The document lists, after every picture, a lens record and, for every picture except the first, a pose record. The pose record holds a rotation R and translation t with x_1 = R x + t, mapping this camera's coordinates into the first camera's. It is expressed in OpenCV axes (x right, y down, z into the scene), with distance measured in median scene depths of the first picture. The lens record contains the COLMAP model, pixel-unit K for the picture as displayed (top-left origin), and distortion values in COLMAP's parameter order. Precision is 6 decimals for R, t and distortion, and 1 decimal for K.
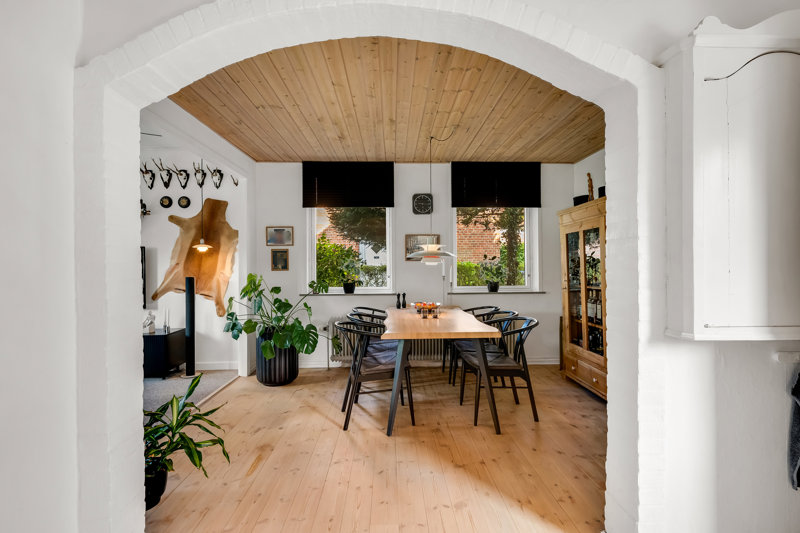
lens RADIAL K [[367.7, 0, 403.6], [0, 367.7, 261.6], [0, 0, 1]] dist [0.000958, 0.000110]
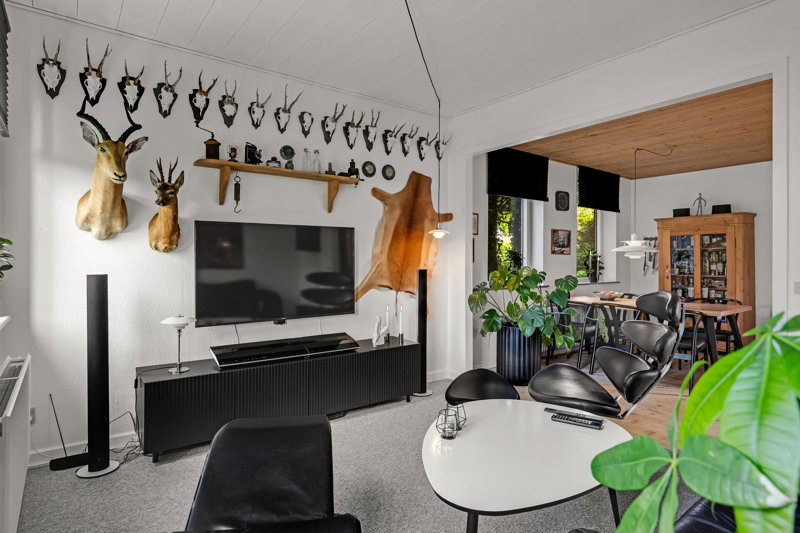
lens RADIAL K [[434.8, 0, 399.6], [0, 434.8, 264.1], [0, 0, 1]] dist [0.001961, 0.001855]
pose [[0.816278, 0.004383, 0.577643, -1.099884], [-0.010844, 0.999911, 0.007737, 0.022657], [-0.577558, -0.012580, 0.816253, 0.244342]]
